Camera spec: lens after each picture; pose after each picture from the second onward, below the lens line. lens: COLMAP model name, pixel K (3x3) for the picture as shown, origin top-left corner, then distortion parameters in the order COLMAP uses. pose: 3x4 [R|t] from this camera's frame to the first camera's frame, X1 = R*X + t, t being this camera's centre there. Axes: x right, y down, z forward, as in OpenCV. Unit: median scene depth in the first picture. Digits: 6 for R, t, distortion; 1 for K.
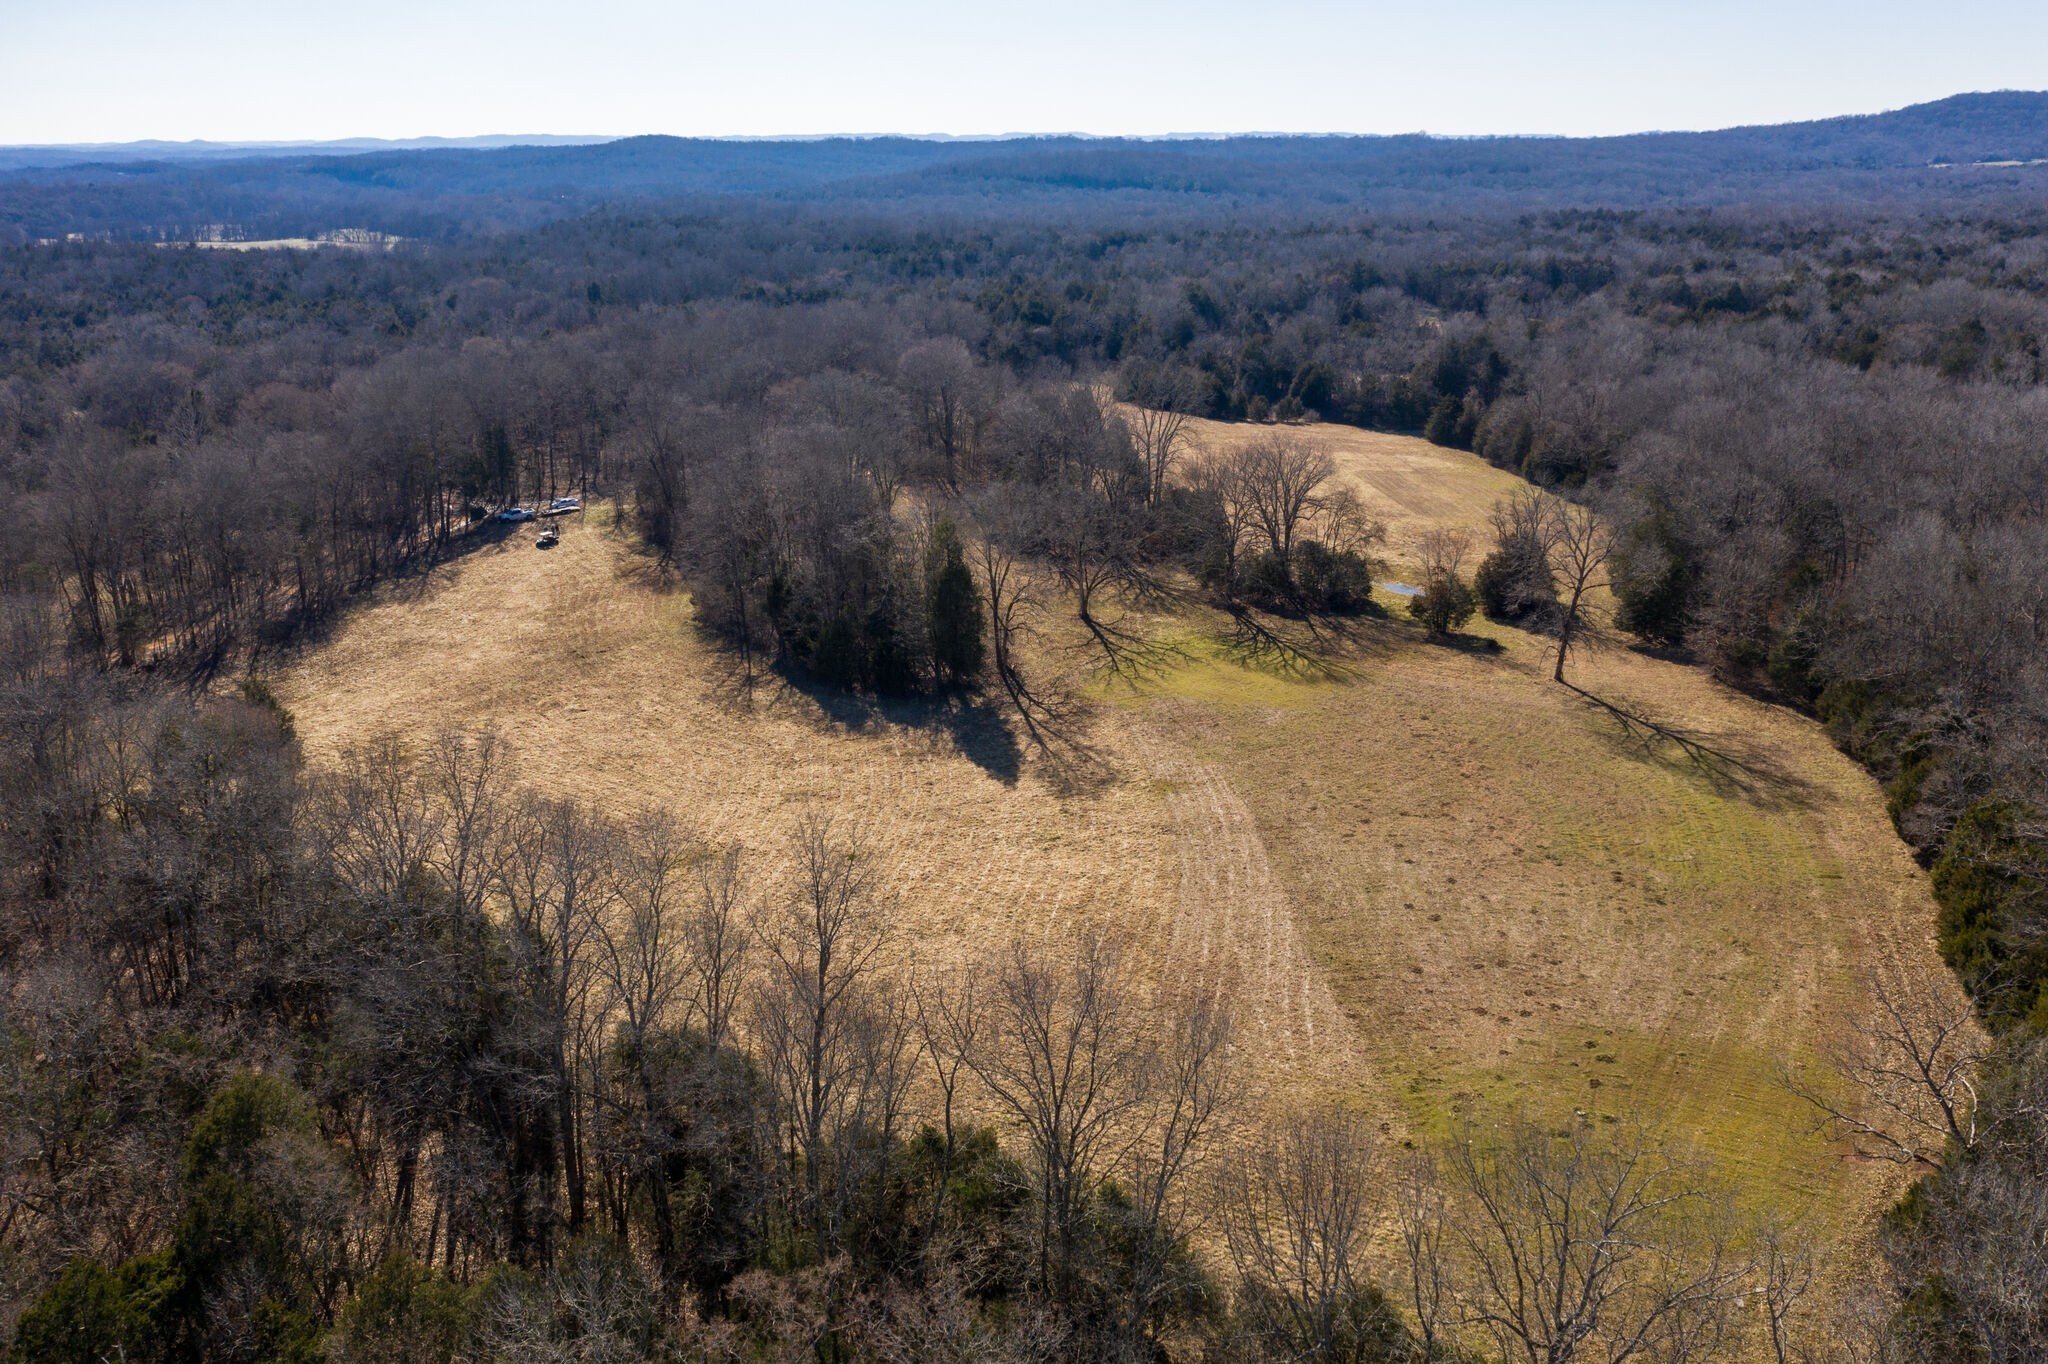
lens RADIAL K [[1627.3, 0, 1000.8], [0, 1627.3, 681.7], [0, 0, 1]] dist [-0.008511, -0.003103]
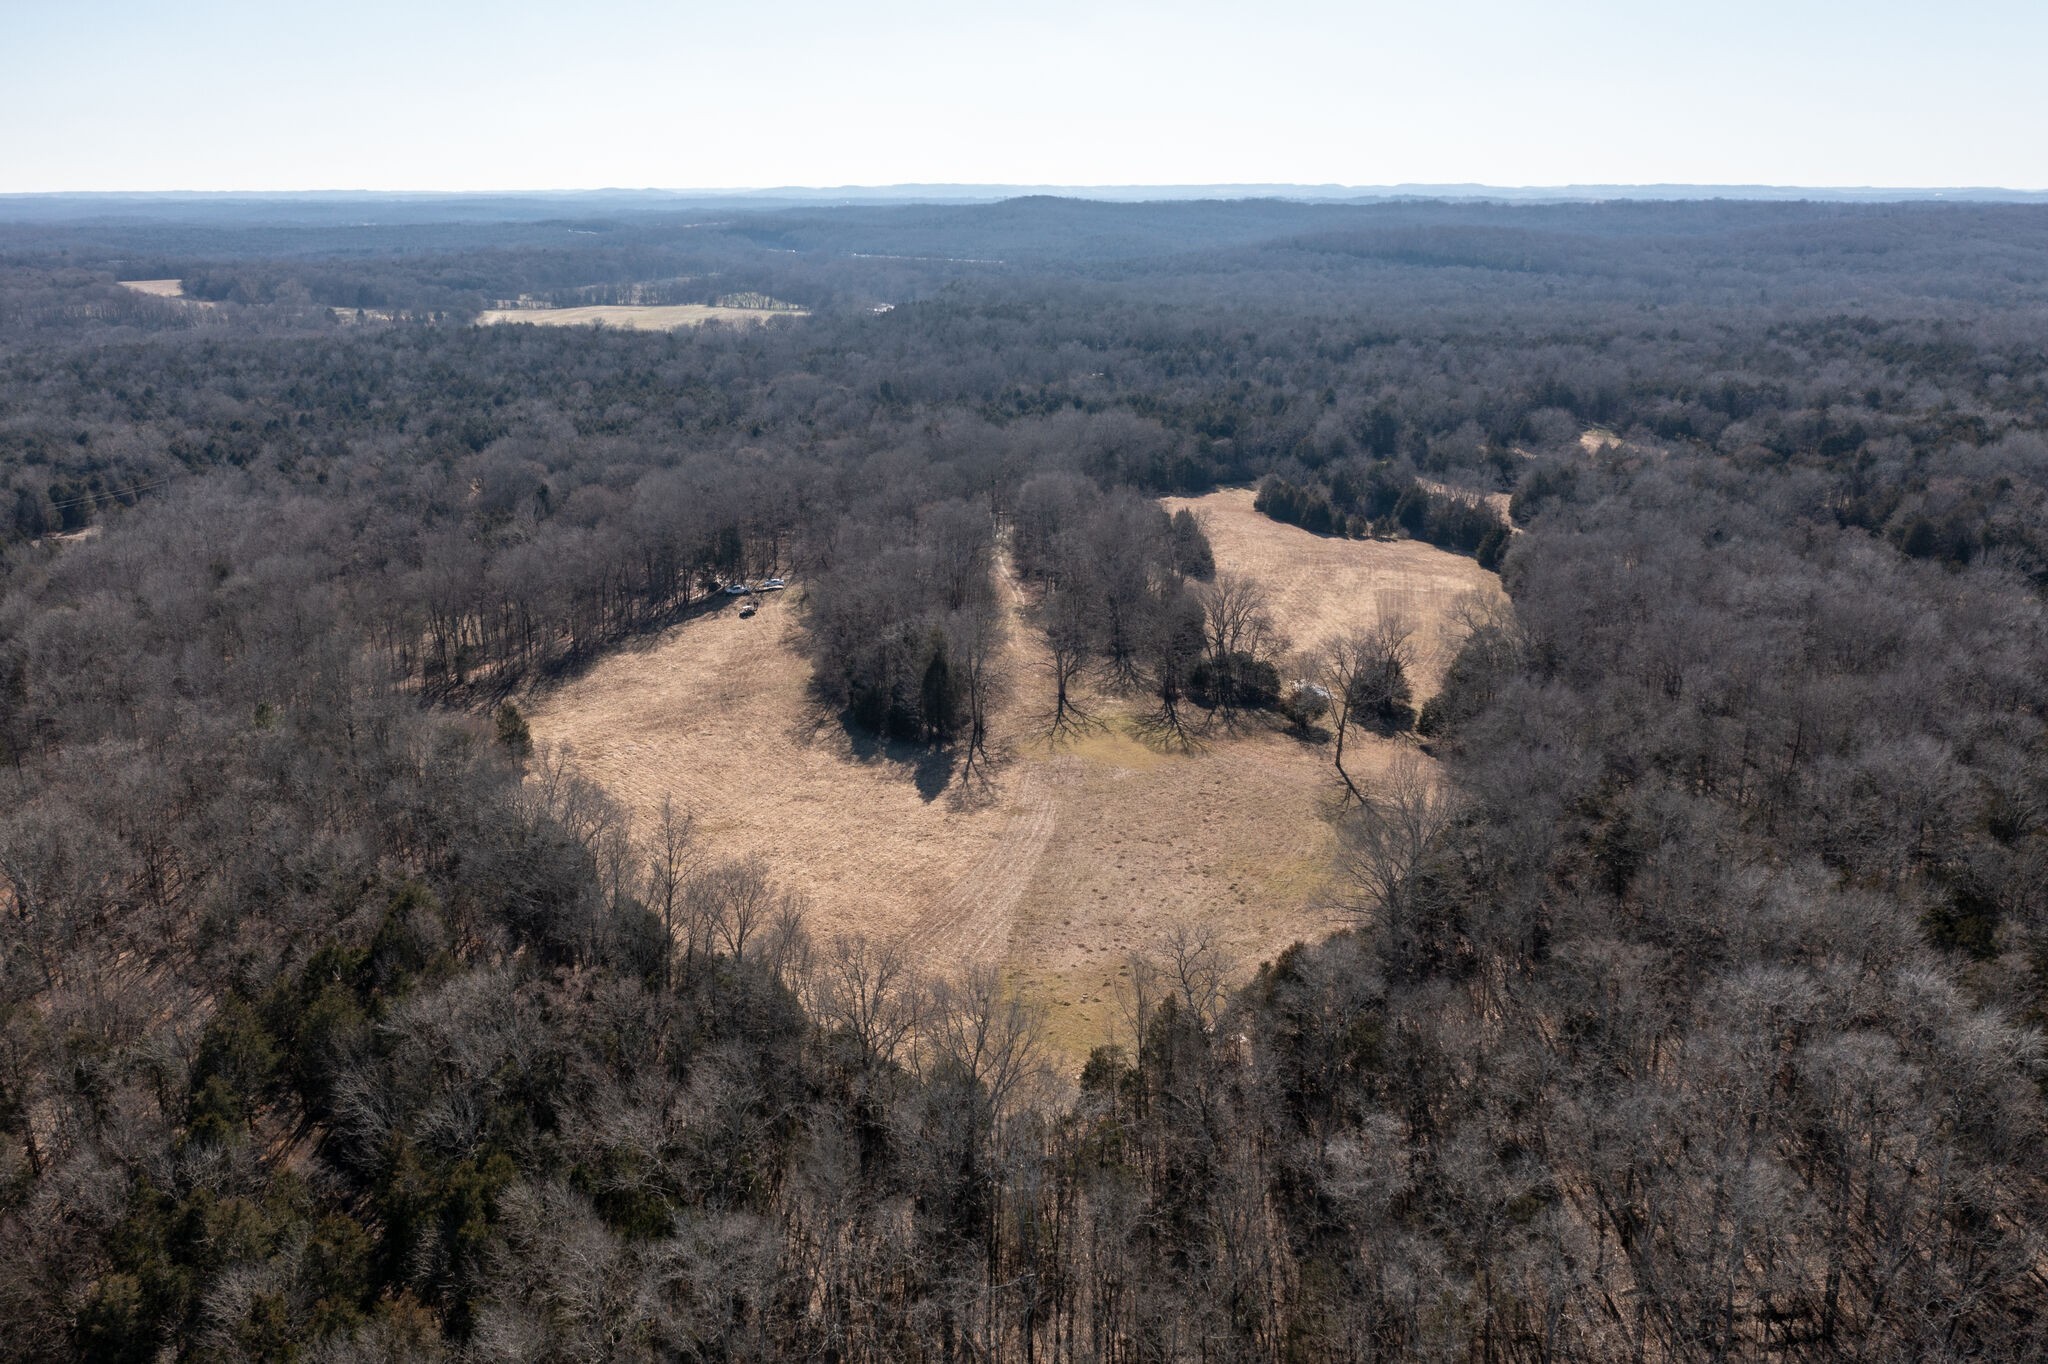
lens RADIAL K [[1627.3, 0, 1000.8], [0, 1627.3, 681.7], [0, 0, 1]] dist [-0.008511, -0.003103]
pose [[0.971473, 0.067857, -0.227236, 0.318900], [-0.073057, 0.997222, -0.014544, -0.026809], [0.225617, 0.030730, 0.973731, -0.398836]]
